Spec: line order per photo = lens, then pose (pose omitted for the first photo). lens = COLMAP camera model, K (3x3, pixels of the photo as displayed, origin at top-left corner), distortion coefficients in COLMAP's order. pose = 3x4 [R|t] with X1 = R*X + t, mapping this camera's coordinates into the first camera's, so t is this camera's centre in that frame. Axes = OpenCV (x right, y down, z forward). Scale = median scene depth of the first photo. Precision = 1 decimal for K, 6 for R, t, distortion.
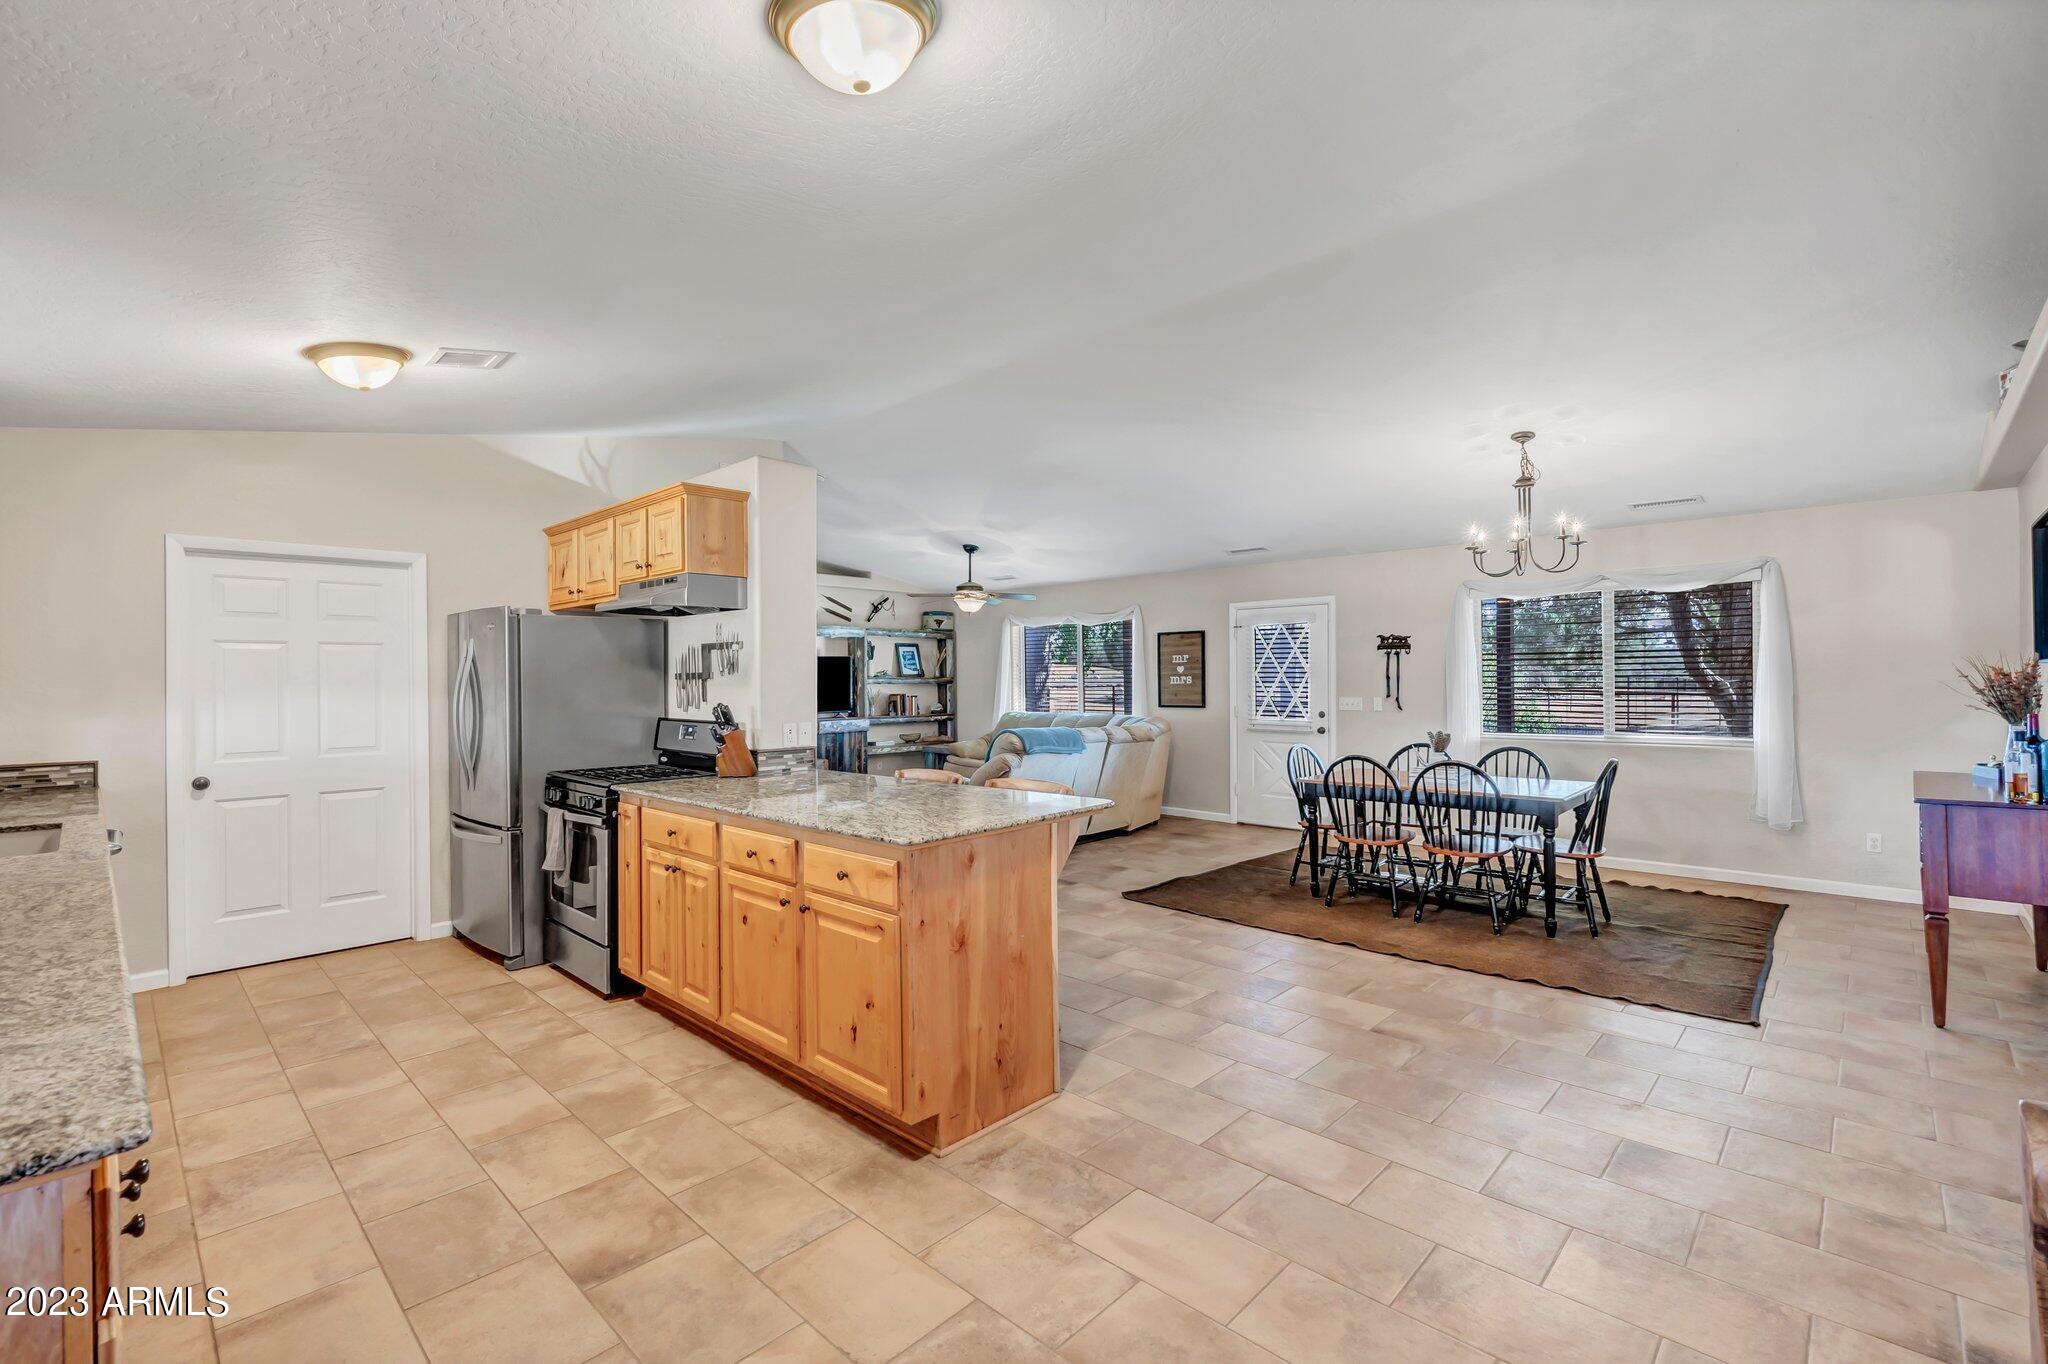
lens RADIAL K [[899.5, 0, 1013.9], [0, 899.5, 675.1], [0, 0, 1]] dist [-0.001456, 0.000019]
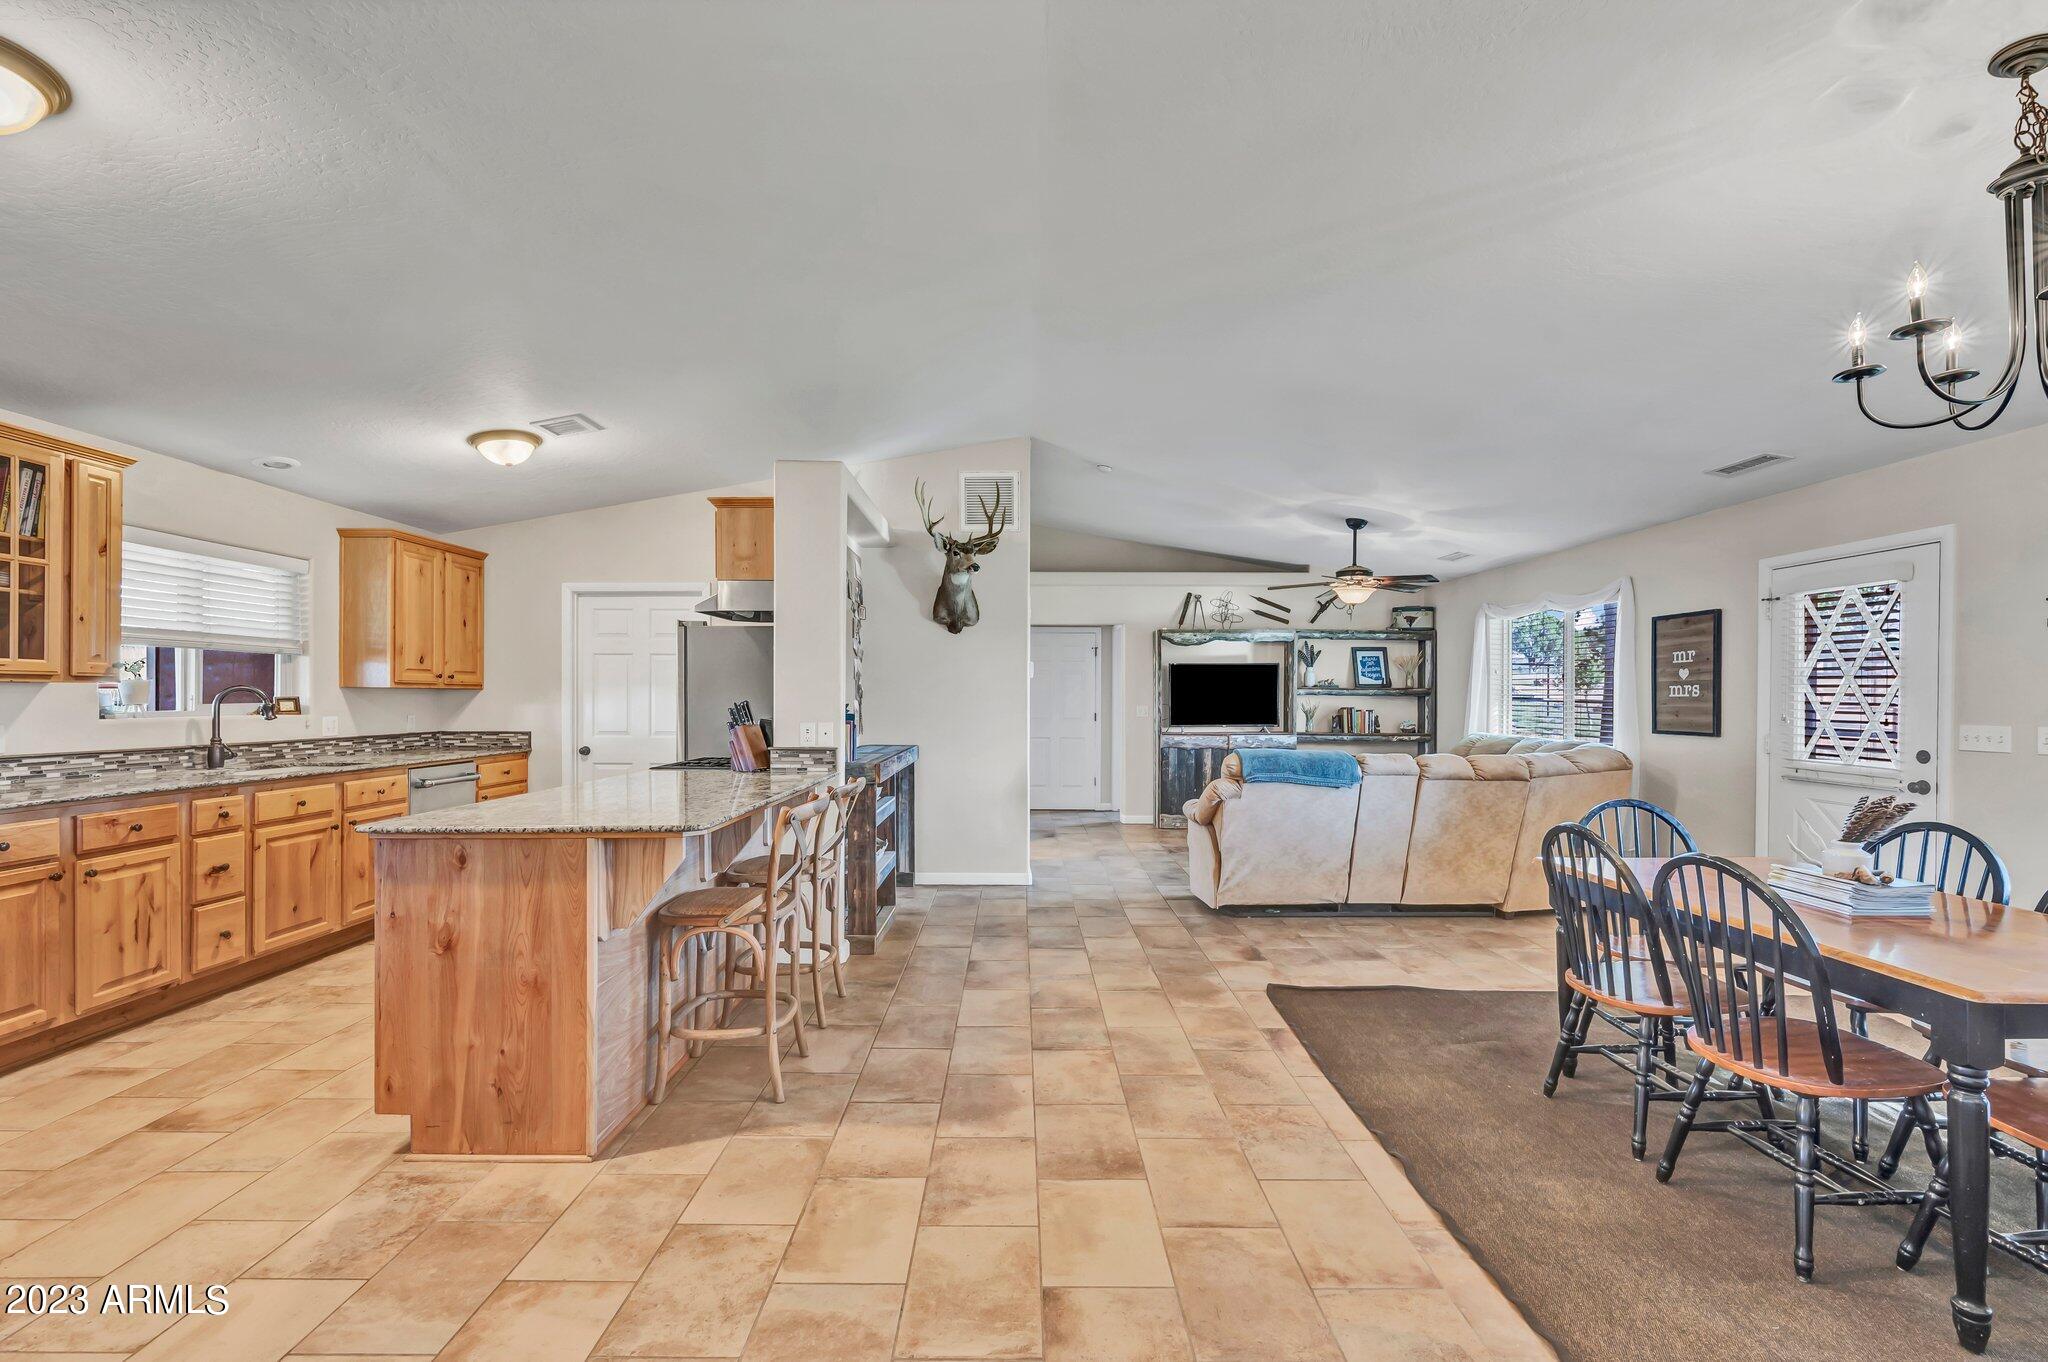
lens RADIAL K [[894.2, 0, 1015.5], [0, 894.2, 702.5], [0, 0, 1]] dist [-0.003207, 0.000044]
pose [[0.695391, 0.015142, -0.718472, 0.637042], [-0.006572, 0.999870, 0.014712, 0.015460], [0.718601, -0.005509, 0.695401, 0.487050]]
